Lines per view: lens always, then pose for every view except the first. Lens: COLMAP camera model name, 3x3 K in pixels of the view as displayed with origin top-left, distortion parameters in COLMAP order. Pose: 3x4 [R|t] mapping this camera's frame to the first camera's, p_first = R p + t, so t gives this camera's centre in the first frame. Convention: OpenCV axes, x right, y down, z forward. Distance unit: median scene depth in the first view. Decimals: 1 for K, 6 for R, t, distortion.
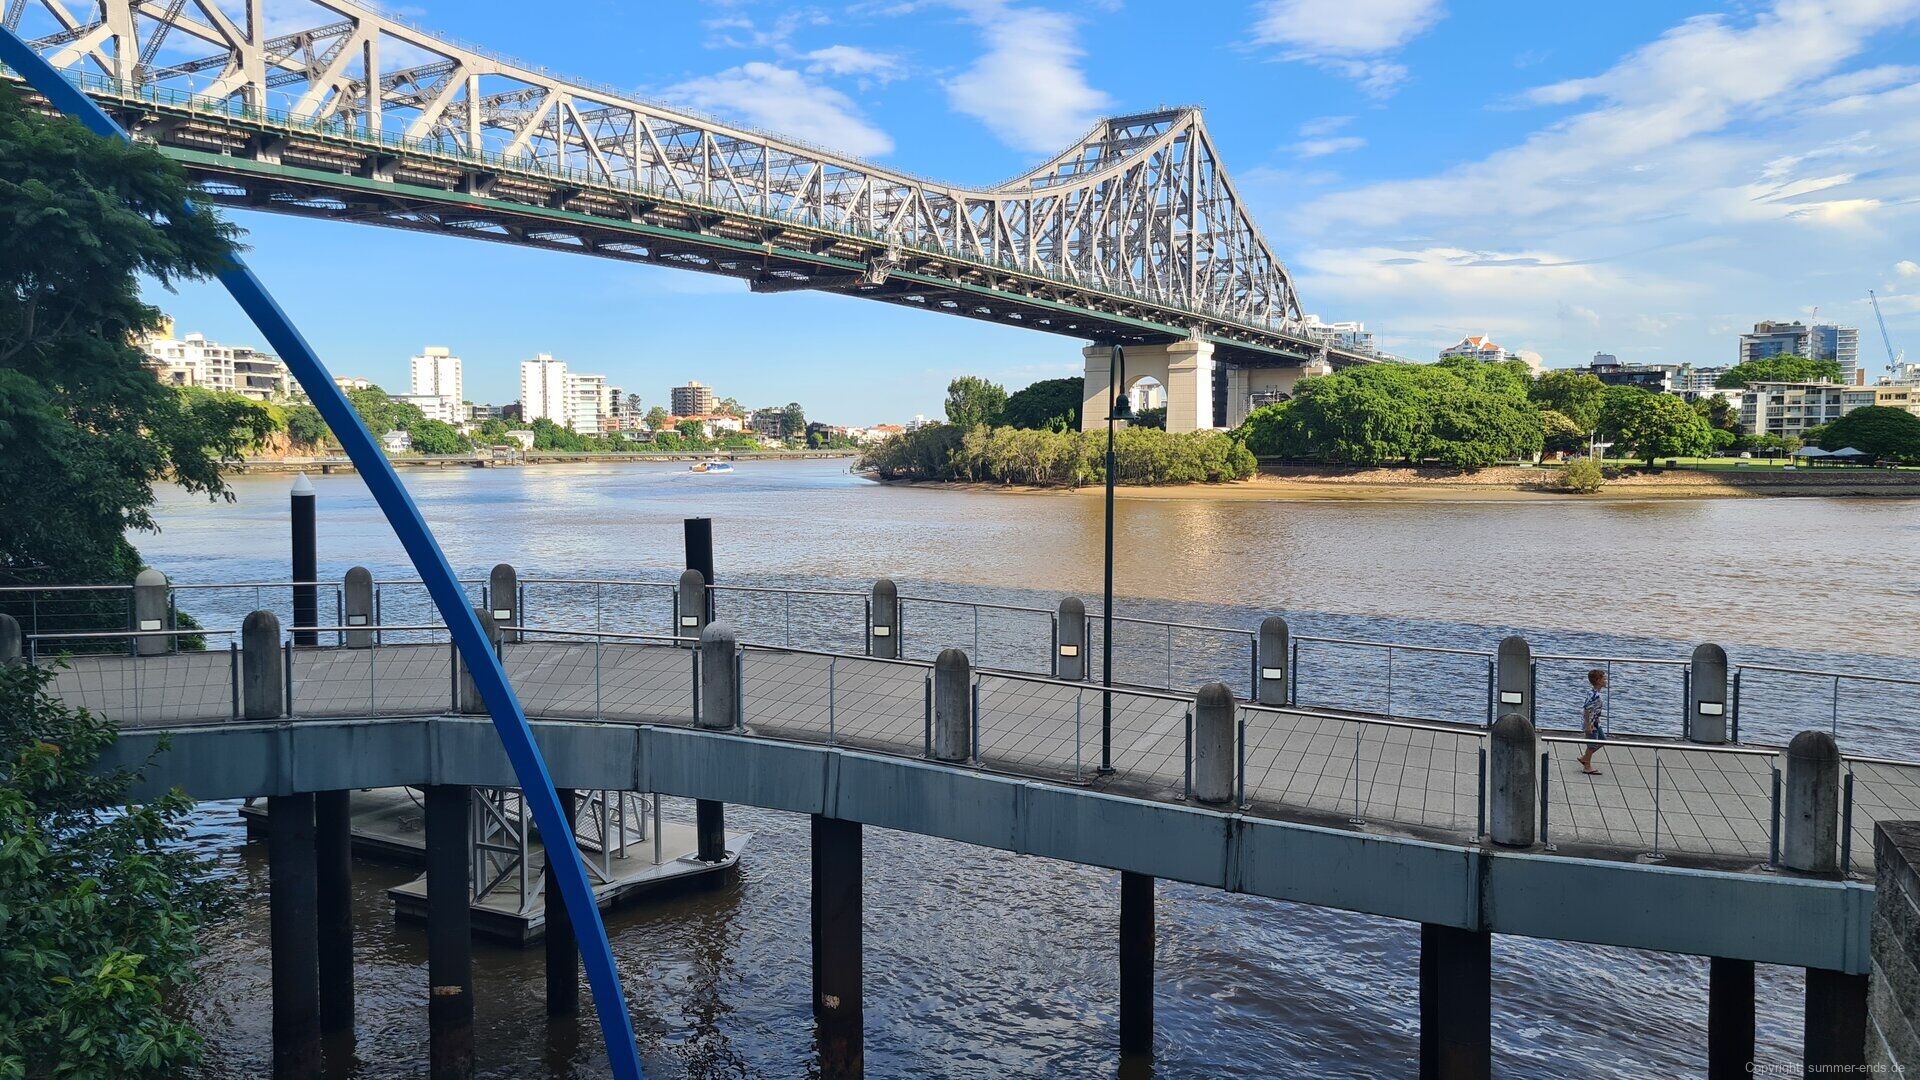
lens RADIAL K [[1417.5, 0, 923.2], [0, 1417.5, 536.3], [0, 0, 1]] dist [0.051590, -0.021504]
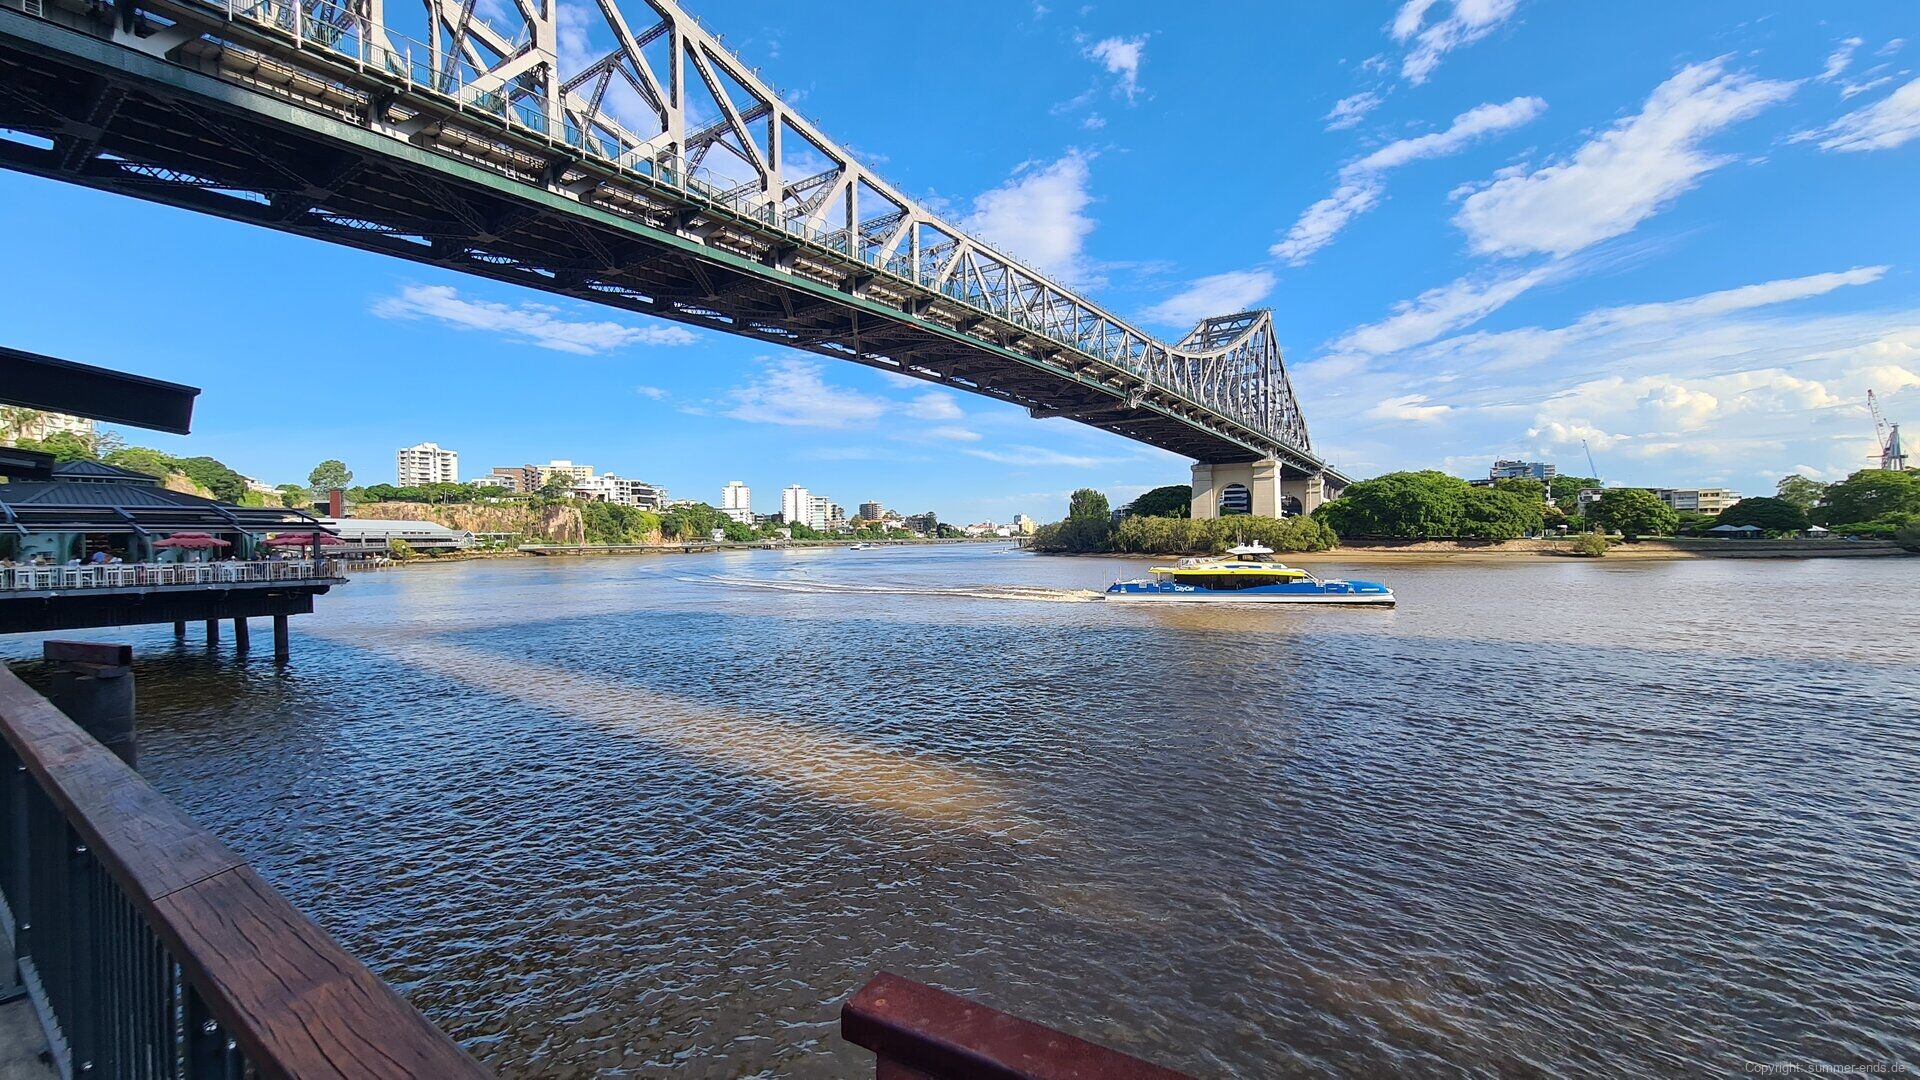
lens RADIAL K [[777.0, 0, 950.3], [0, 777.0, 550.0], [0, 0, 1]] dist [0.002334, -0.000649]
pose [[0.999365, -0.006159, -0.035088, -0.118400], [0.004462, 0.998826, -0.048228, -0.001765], [0.035344, 0.048041, 0.998220, 0.152820]]
